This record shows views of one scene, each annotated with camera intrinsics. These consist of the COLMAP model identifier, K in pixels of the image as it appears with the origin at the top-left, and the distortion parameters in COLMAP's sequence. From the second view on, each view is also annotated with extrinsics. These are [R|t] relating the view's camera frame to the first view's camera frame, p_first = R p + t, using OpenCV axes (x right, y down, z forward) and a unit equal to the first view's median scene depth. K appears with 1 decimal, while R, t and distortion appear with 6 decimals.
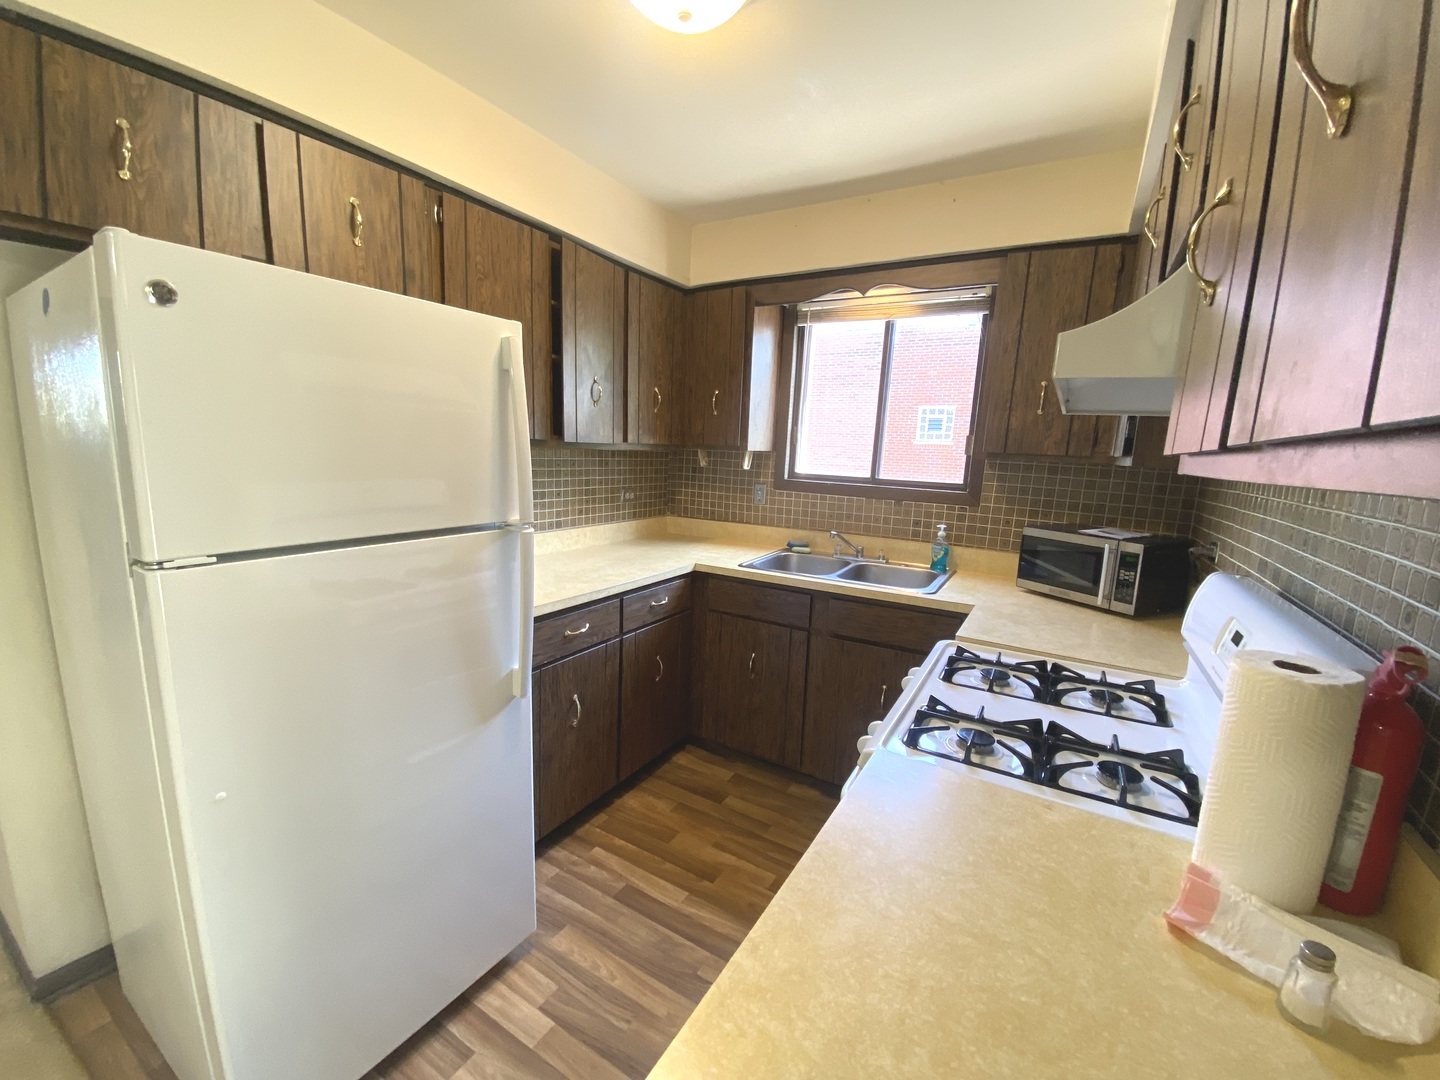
lens RADIAL K [[585.9, 0, 720.0], [0, 585.9, 540.0], [0, 0, 1]] dist [0.017345, -0.018942]
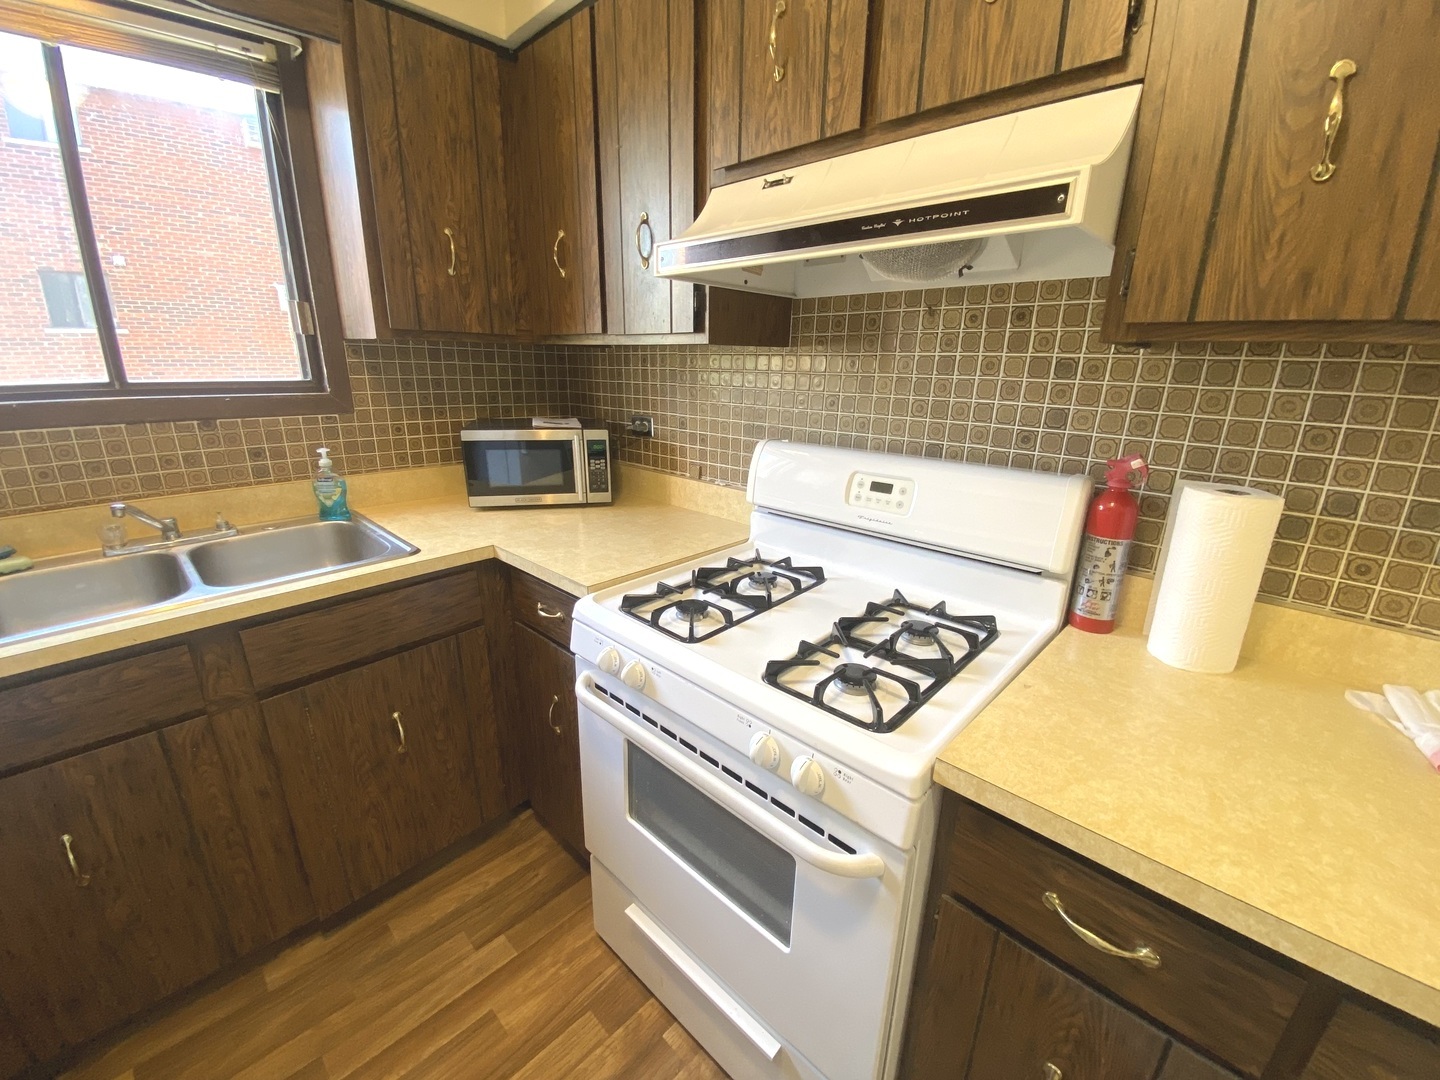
lens RADIAL K [[585.9, 0, 720.0], [0, 585.9, 540.0], [0, 0, 1]] dist [0.017345, -0.018942]
pose [[0.228074, -0.319235, 0.919821, -0.122408], [0.145220, 0.945307, 0.292072, -0.046979], [-0.962753, 0.066962, 0.261959, 0.359029]]
